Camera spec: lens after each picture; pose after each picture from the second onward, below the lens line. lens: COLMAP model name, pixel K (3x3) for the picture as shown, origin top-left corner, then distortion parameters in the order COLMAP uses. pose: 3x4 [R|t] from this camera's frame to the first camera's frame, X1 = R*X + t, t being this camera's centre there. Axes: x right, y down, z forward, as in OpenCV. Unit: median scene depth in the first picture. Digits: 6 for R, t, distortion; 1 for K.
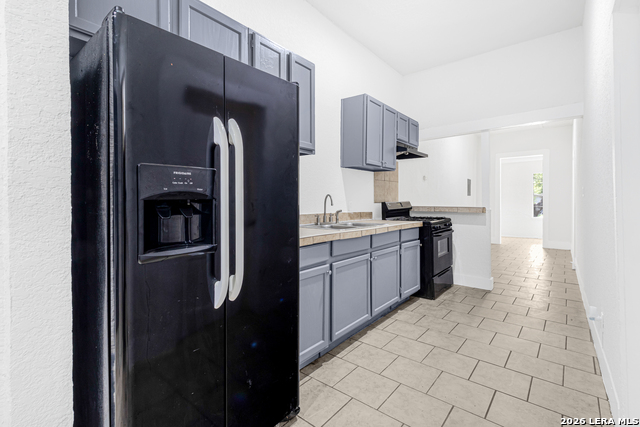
lens RADIAL K [[299.1, 0, 326.3], [0, 299.1, 197.4], [0, 0, 1]] dist [0.007680, 0.000804]
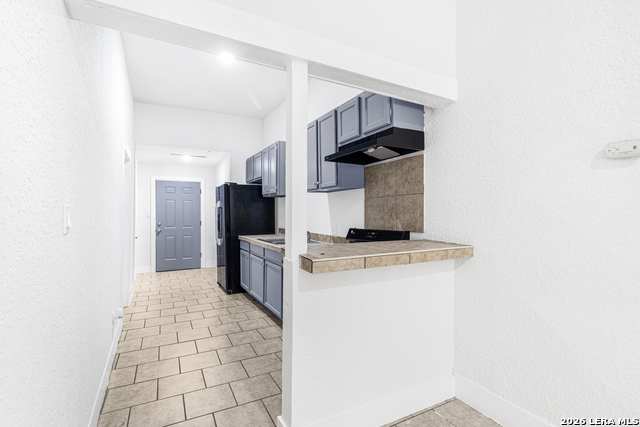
lens RADIAL K [[299.1, 0, 320.1], [0, 299.1, 215.9], [0, 0, 1]] dist [0.007680, 0.000804]
pose [[-0.391682, 0.002605, -0.920097, 1.322458], [0.007432, 0.999972, -0.000332, -0.021447], [0.920070, -0.006968, -0.391691, 1.755251]]
